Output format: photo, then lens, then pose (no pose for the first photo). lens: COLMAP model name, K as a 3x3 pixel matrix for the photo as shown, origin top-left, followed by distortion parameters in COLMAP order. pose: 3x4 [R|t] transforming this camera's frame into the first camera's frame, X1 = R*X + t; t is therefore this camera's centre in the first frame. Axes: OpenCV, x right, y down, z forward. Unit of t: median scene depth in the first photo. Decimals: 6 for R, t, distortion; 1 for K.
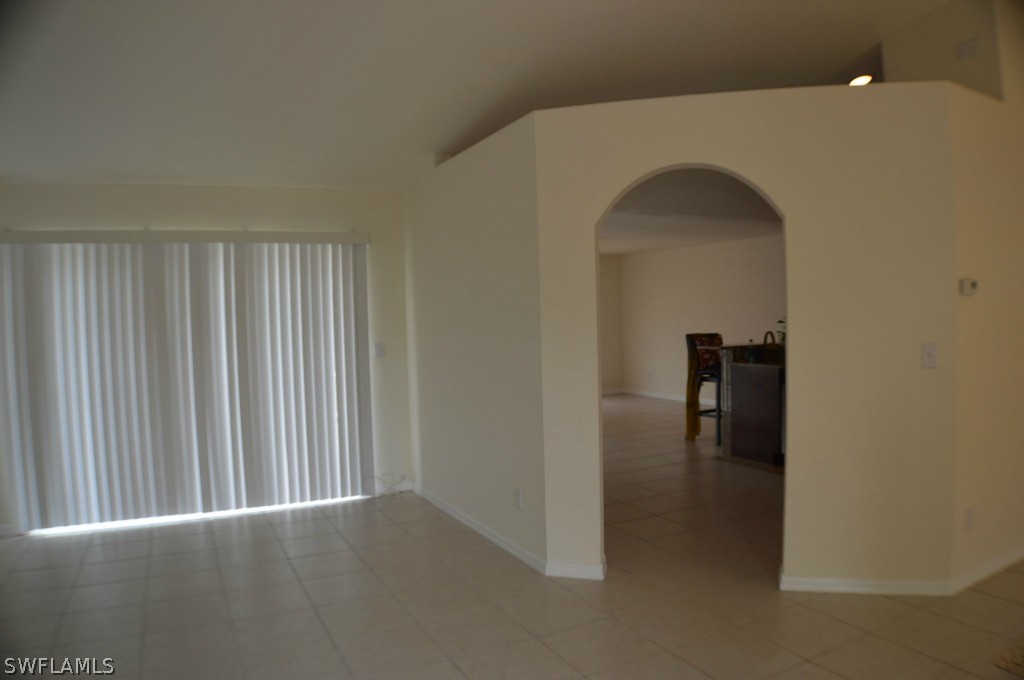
lens RADIAL K [[724.5, 0, 527.6], [0, 724.5, 337.8], [0, 0, 1]] dist [-0.155884, 0.007805]
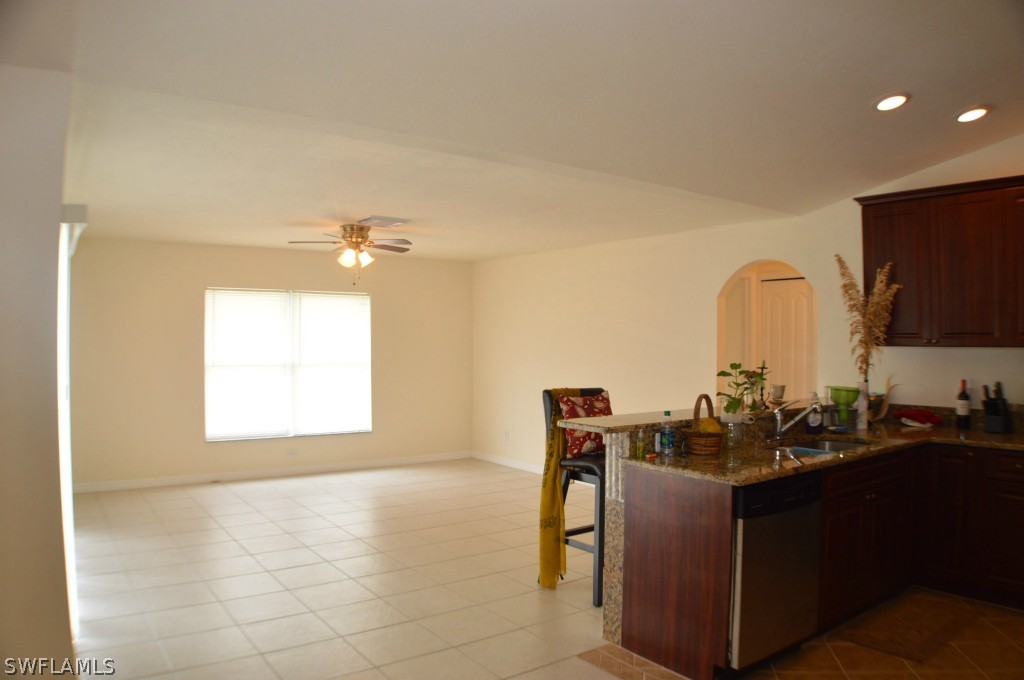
lens RADIAL K [[724.5, 0, 527.6], [0, 724.5, 337.8], [0, 0, 1]] dist [-0.155884, 0.007805]
pose [[0.989359, 0.028866, 0.142604, 0.133601], [-0.023819, 0.999032, -0.036974, -0.024092], [-0.143533, 0.033184, 0.989089, 0.476407]]
